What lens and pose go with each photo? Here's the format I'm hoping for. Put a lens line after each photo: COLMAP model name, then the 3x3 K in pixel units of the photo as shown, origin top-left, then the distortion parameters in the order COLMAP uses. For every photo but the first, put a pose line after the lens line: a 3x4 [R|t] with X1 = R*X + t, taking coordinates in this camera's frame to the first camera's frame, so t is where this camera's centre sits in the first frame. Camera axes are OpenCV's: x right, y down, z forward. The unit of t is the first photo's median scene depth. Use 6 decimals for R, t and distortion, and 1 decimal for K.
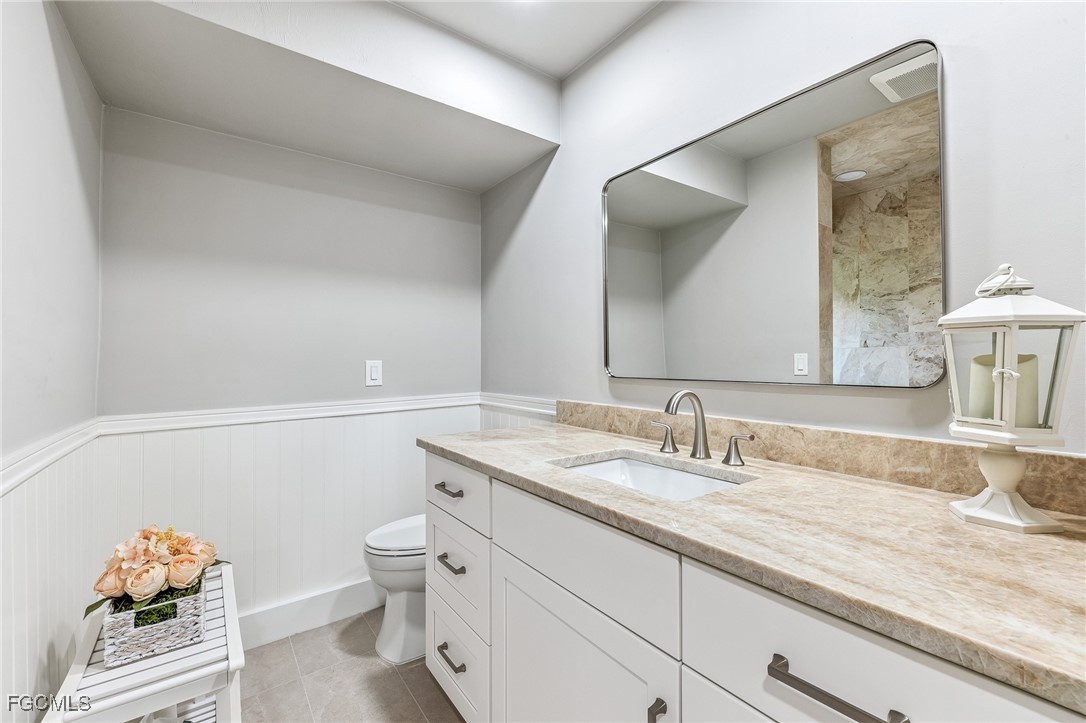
lens RADIAL K [[455.0, 0, 541.4], [0, 455.0, 361.5], [0, 0, 1]] dist [-0.001722, -0.000098]
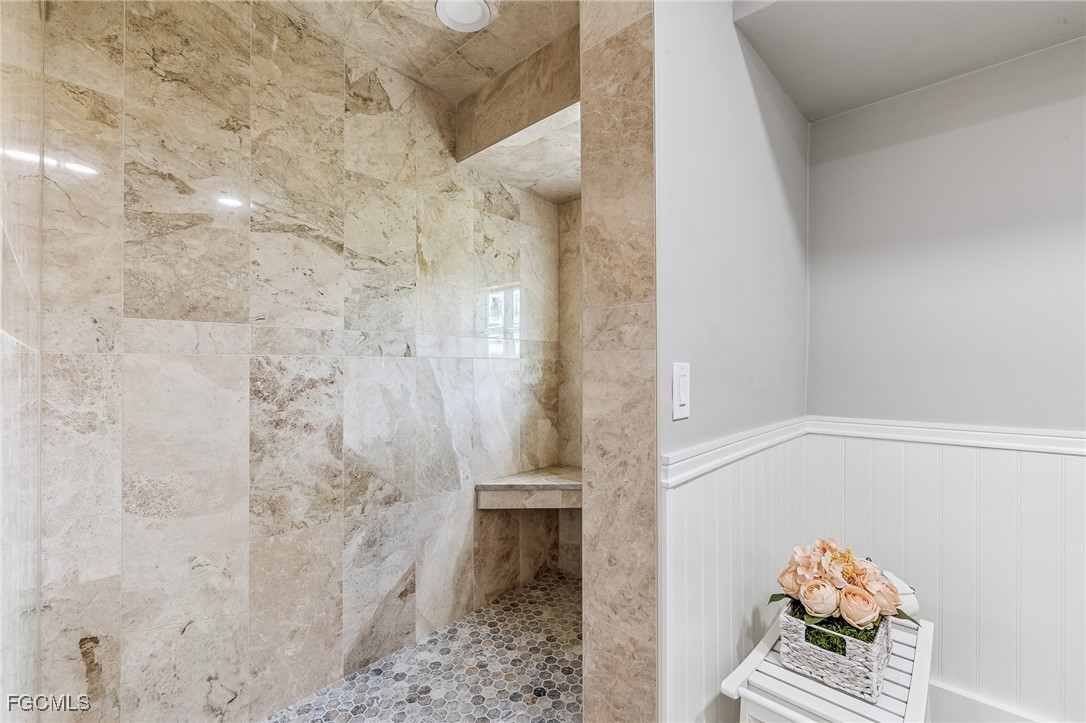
lens RADIAL K [[455.0, 0, 539.0], [0, 455.0, 362.2], [0, 0, 1]] dist [-0.001722, -0.000098]
pose [[0.190690, -0.000830, -0.981650, -0.054309], [-0.002287, 0.999997, -0.001290, -0.002002], [0.981648, 0.002491, 0.190688, 0.247033]]
